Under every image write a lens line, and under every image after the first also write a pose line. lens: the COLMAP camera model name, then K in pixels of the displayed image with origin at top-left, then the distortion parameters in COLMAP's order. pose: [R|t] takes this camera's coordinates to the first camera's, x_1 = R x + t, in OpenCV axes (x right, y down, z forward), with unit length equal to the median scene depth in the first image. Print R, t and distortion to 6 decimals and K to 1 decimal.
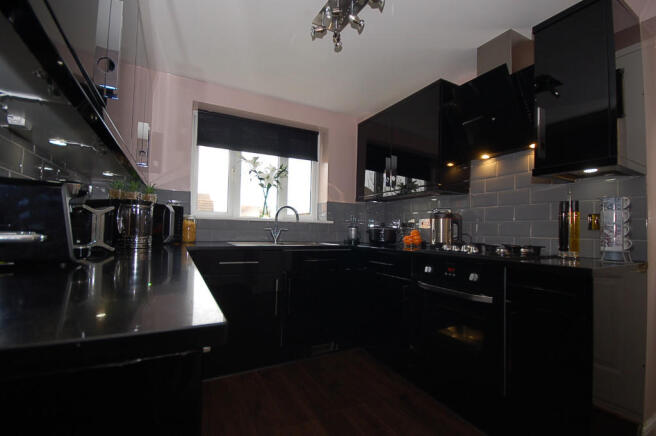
lens RADIAL K [[288.5, 0, 325.1], [0, 288.5, 217.4], [0, 0, 1]] dist [0.000401, -0.000002]
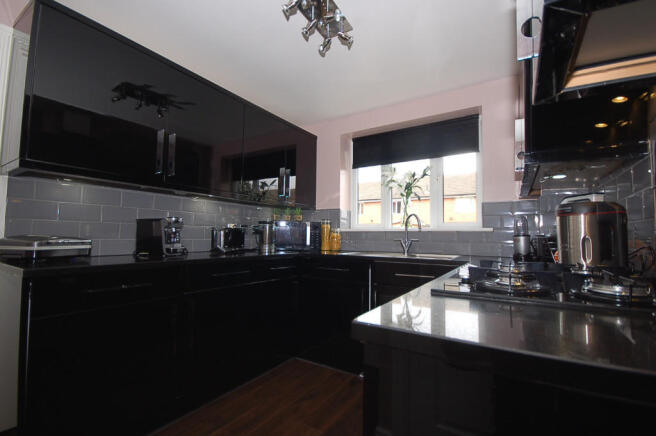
lens RADIAL K [[300.5, 0, 328.0], [0, 300.5, 218.0], [0, 0, 1]] dist [0.029351, 0.000005]
pose [[0.498782, -0.072531, -0.863688, 0.556856], [0.038239, 0.997364, -0.061674, 0.022460], [0.865884, -0.002265, 0.500240, 0.293968]]
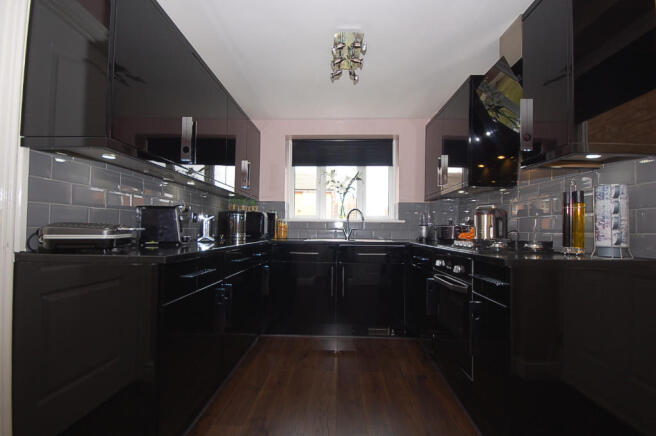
lens RADIAL K [[300.5, 0, 328.0], [0, 300.5, 218.0], [0, 0, 1]] dist [0.029351, 0.000005]
pose [[0.868174, -0.031324, -0.495271, 0.384589], [0.030163, 0.999491, -0.010341, 0.008048], [0.495343, -0.005961, 0.868677, -0.130735]]
